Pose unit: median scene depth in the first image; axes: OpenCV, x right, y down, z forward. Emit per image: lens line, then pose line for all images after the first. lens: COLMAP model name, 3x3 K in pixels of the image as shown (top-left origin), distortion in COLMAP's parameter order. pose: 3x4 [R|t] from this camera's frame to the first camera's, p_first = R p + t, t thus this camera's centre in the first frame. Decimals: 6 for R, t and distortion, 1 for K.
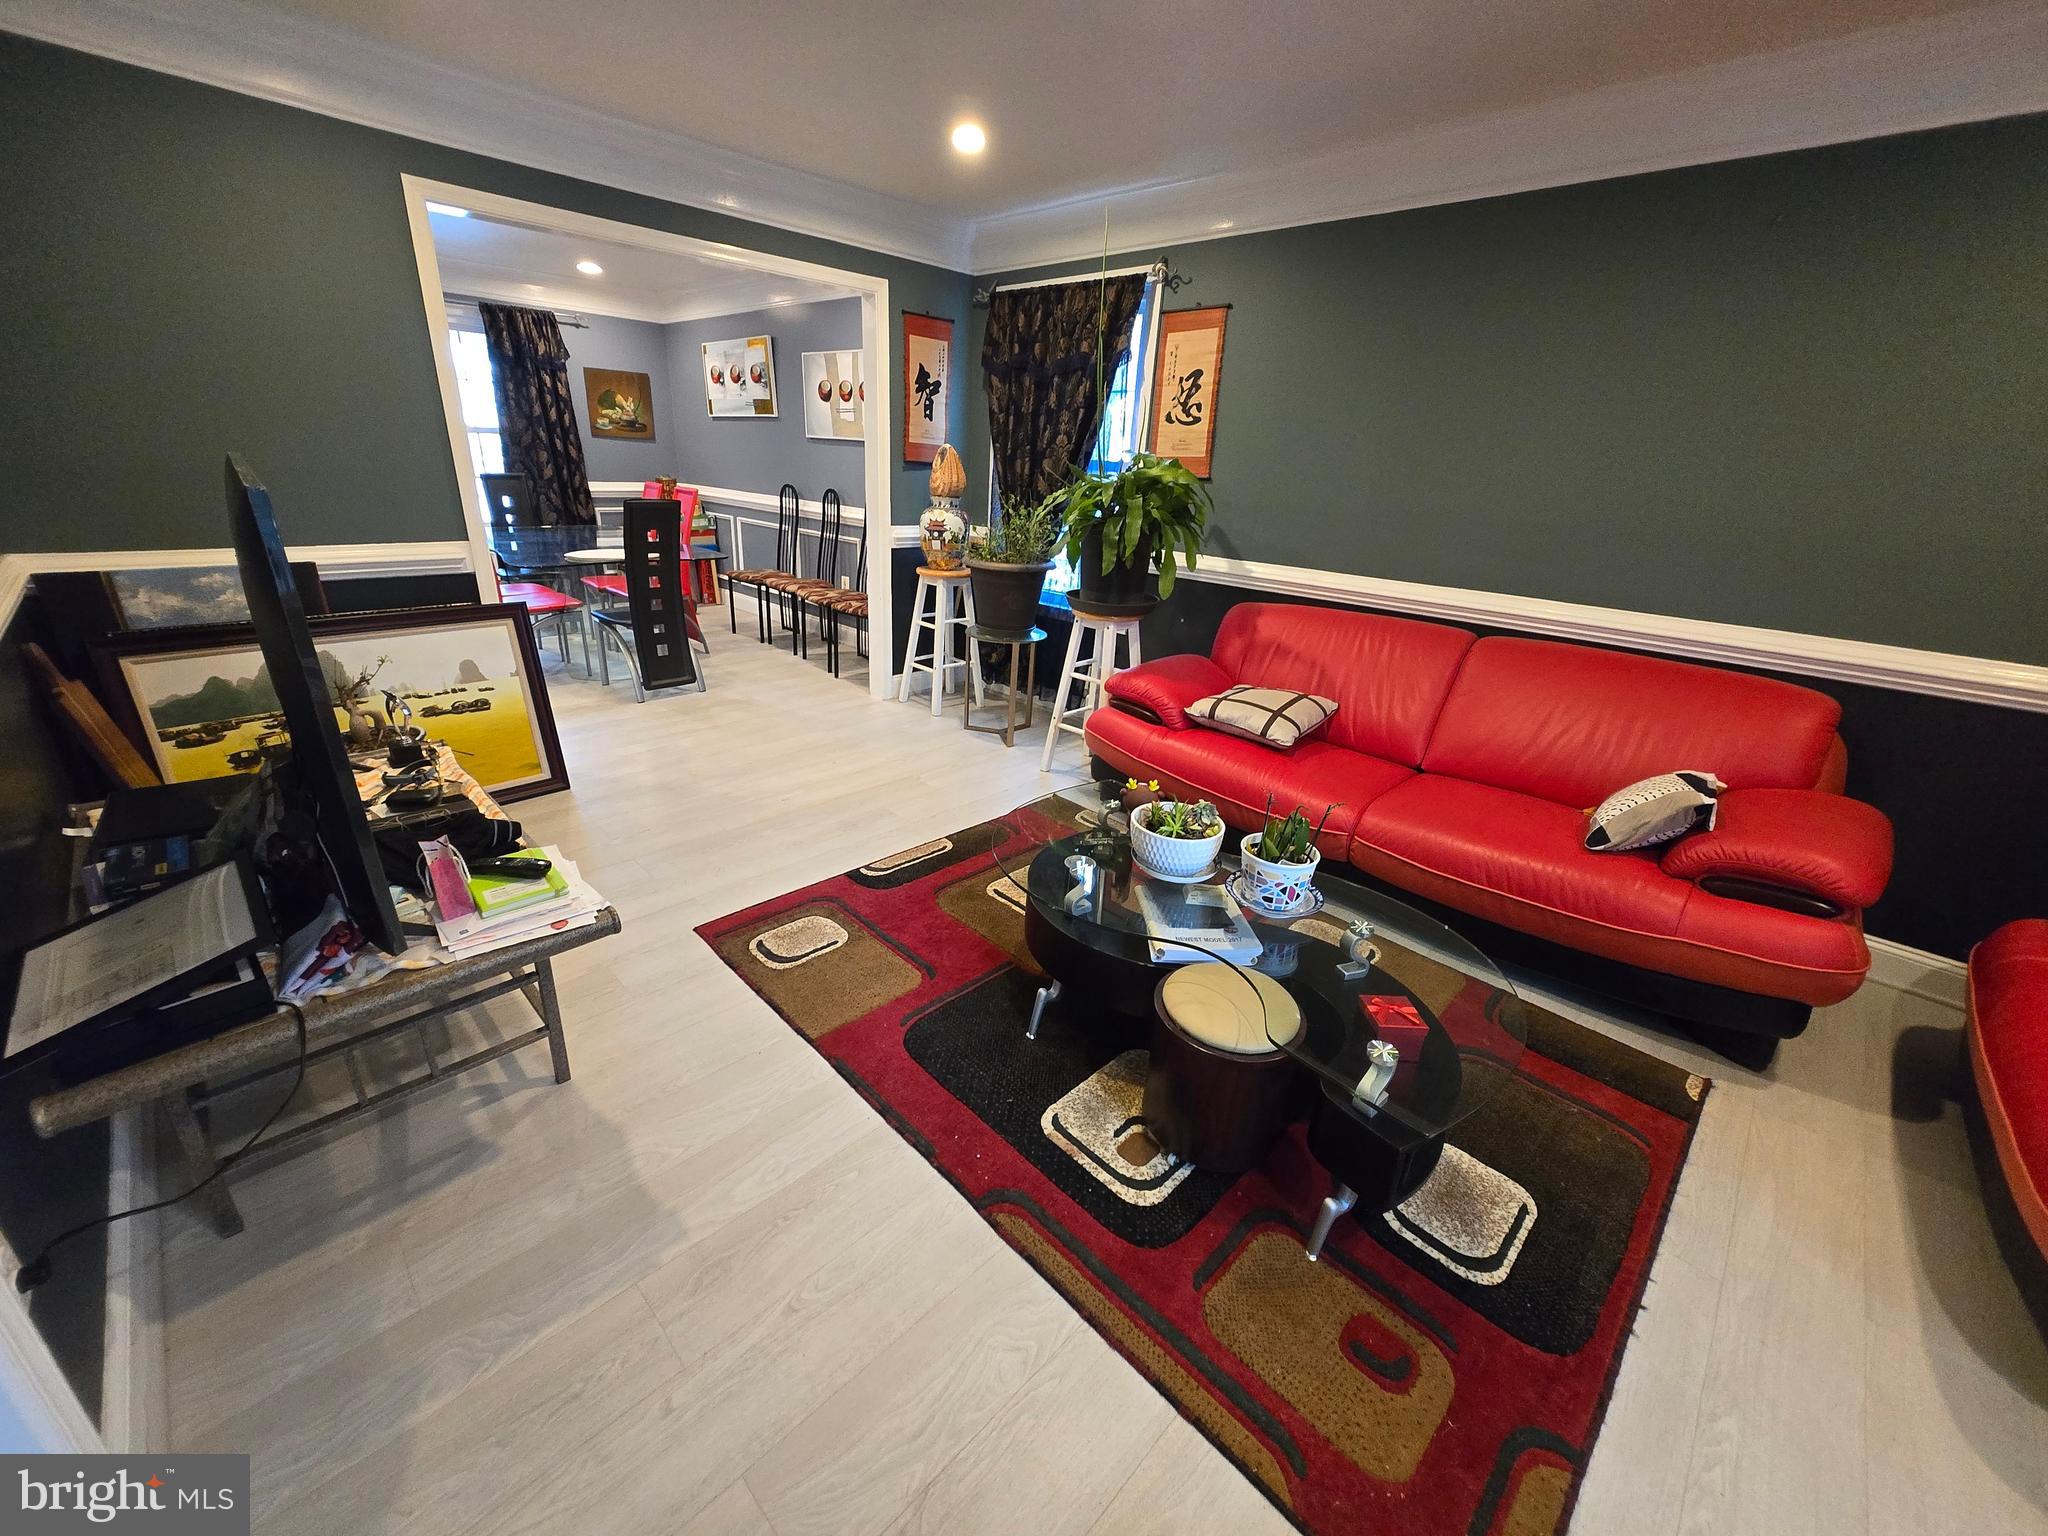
lens RADIAL K [[801.3, 0, 1010.5], [0, 801.3, 771.5], [0, 0, 1]] dist [0.003561, -0.000546]
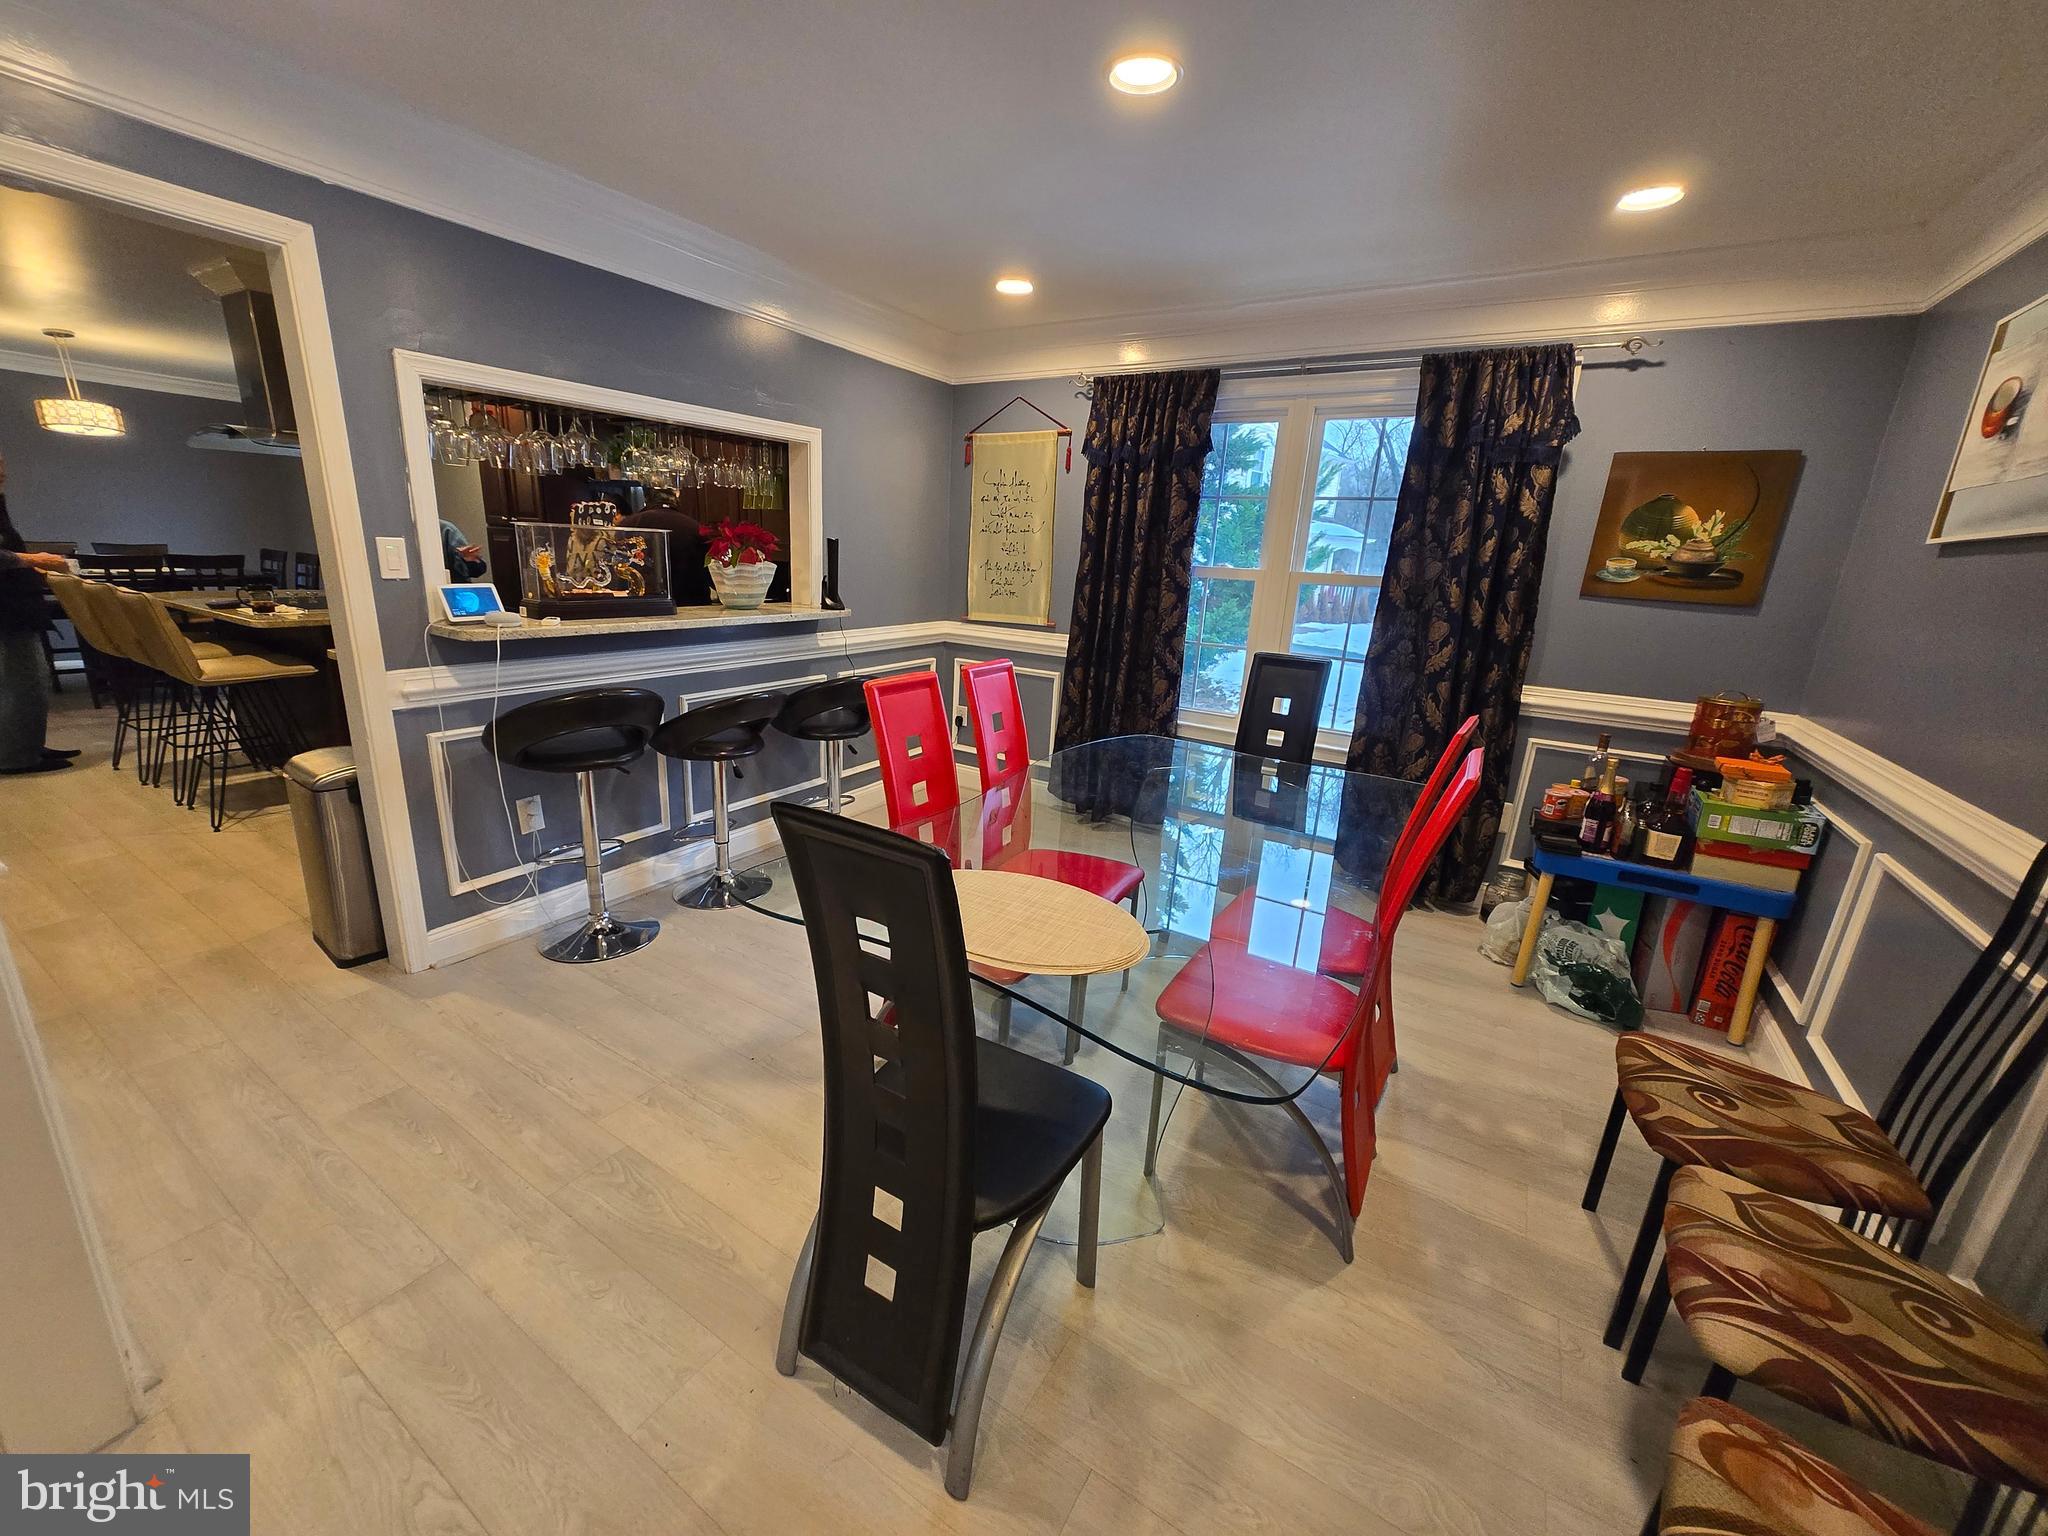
lens RADIAL K [[799.9, 0, 1000.5], [0, 799.9, 776.2], [0, 0, 1]] dist [-0.007951, -0.000031]
pose [[0.220295, 0.230990, -0.947689, -0.212769], [-0.392118, 0.910569, 0.130793, -0.395101], [0.893148, 0.342793, 0.291169, 0.945780]]
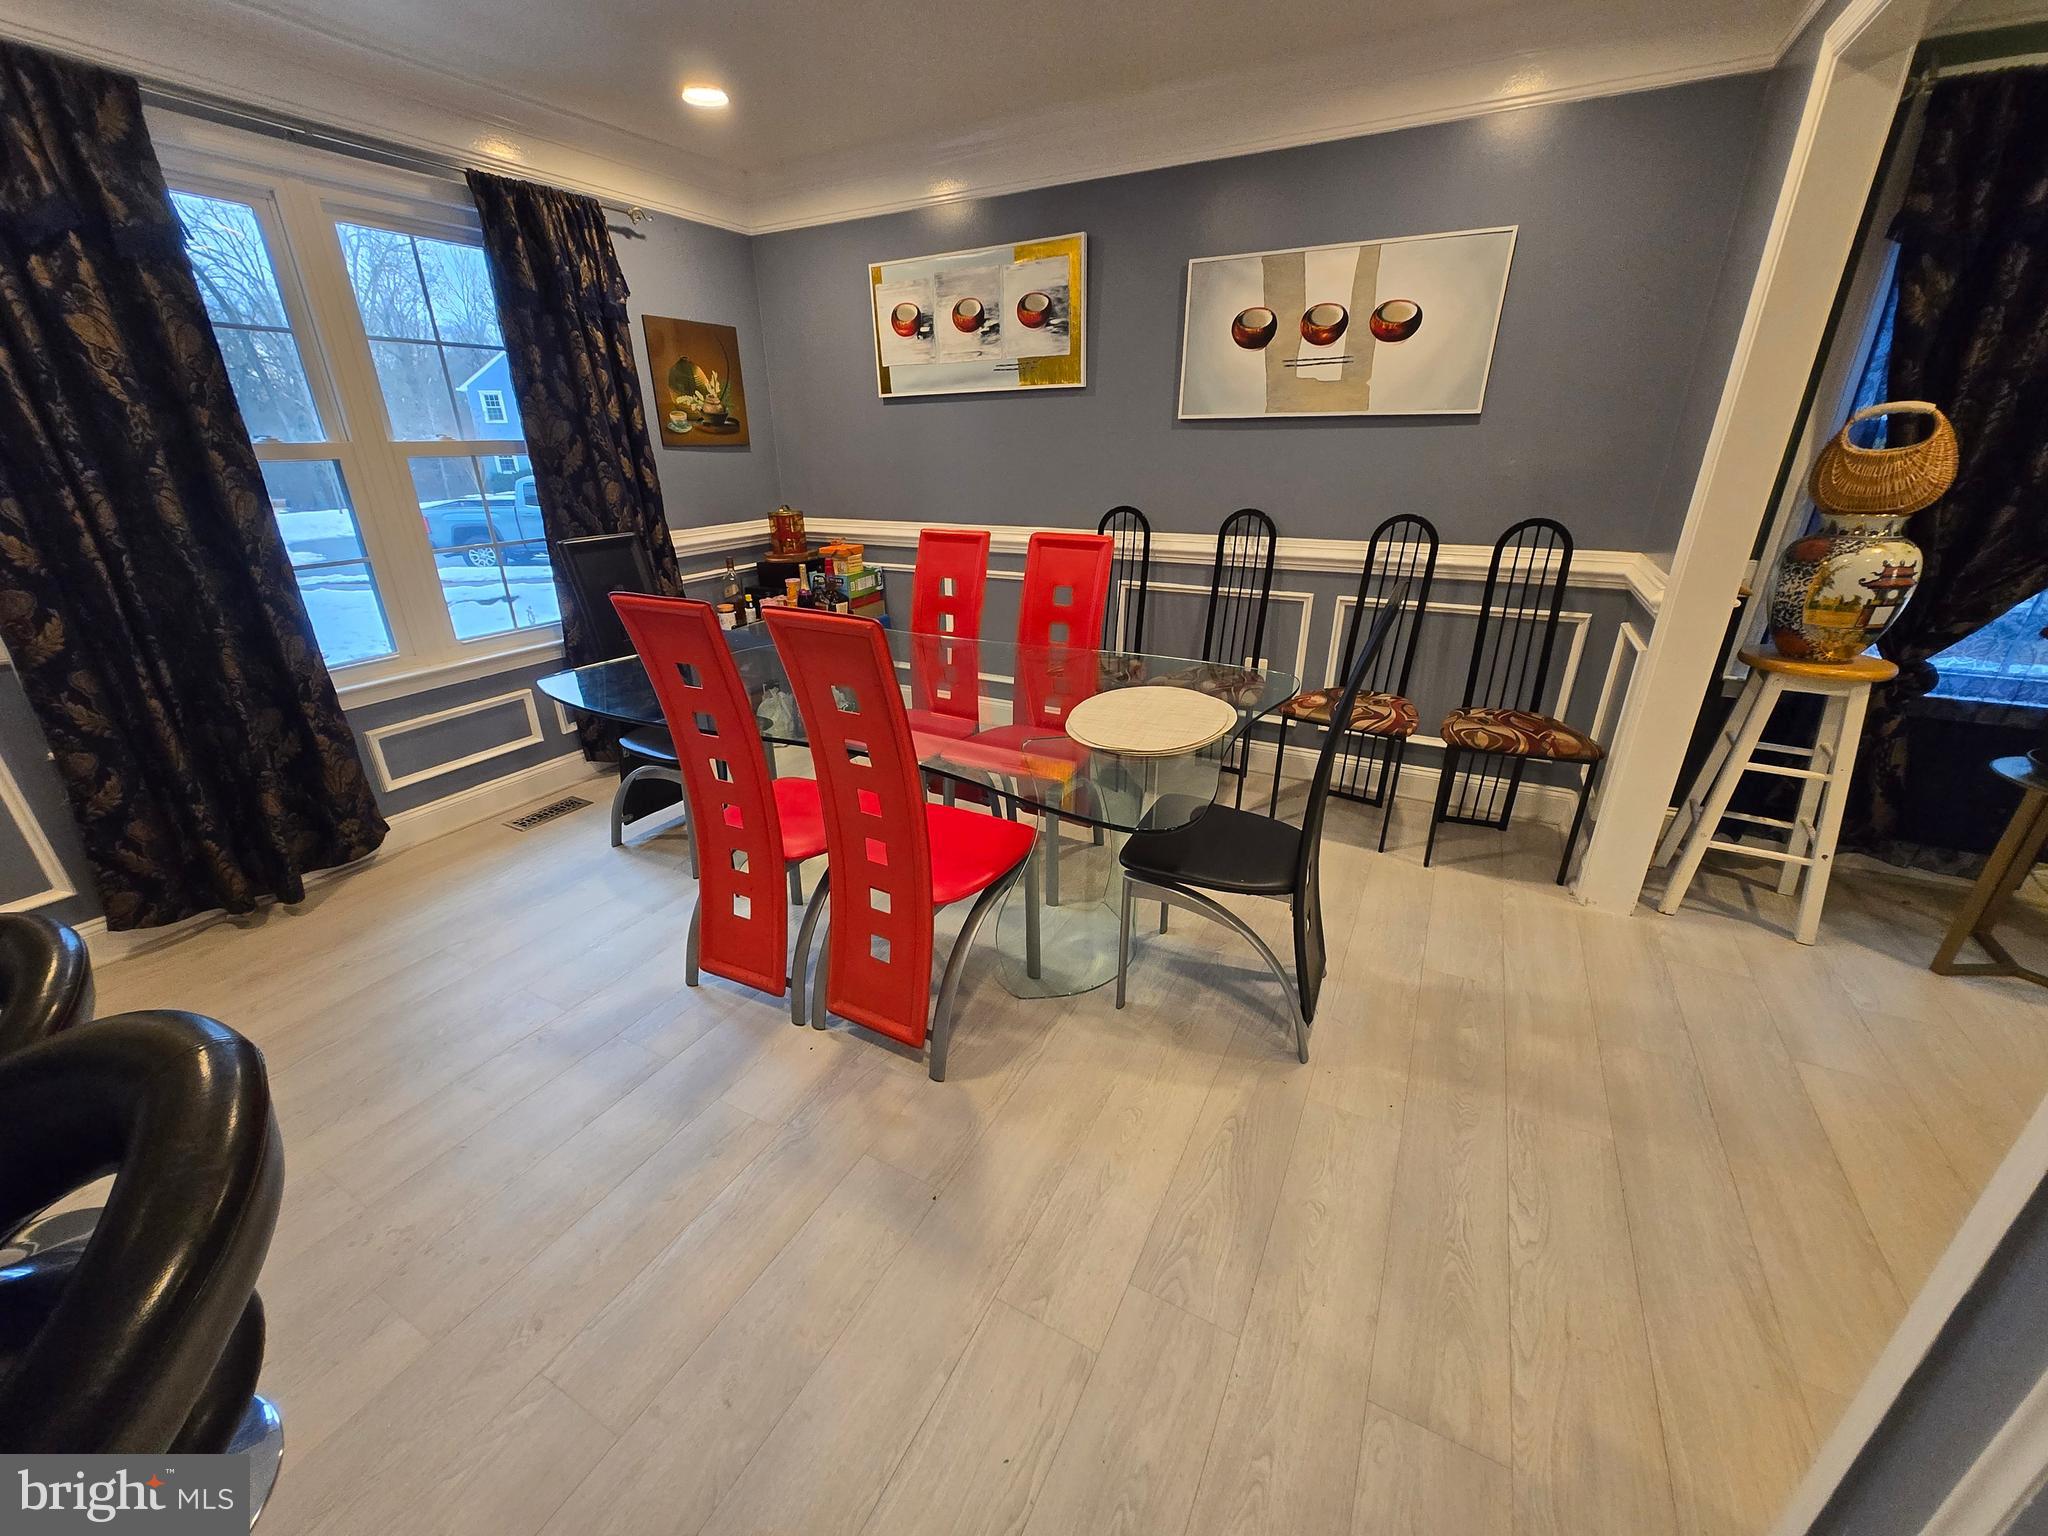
lens RADIAL K [[805.1, 0, 1003.8], [0, 805.1, 765.3], [0, 0, 1]] dist [0.016468, 0.000088]
pose [[0.961749, -0.160633, 0.221891, -0.715556], [0.156668, 0.987014, 0.035477, -0.296693], [-0.224709, 0.000644, 0.974426, 0.653686]]
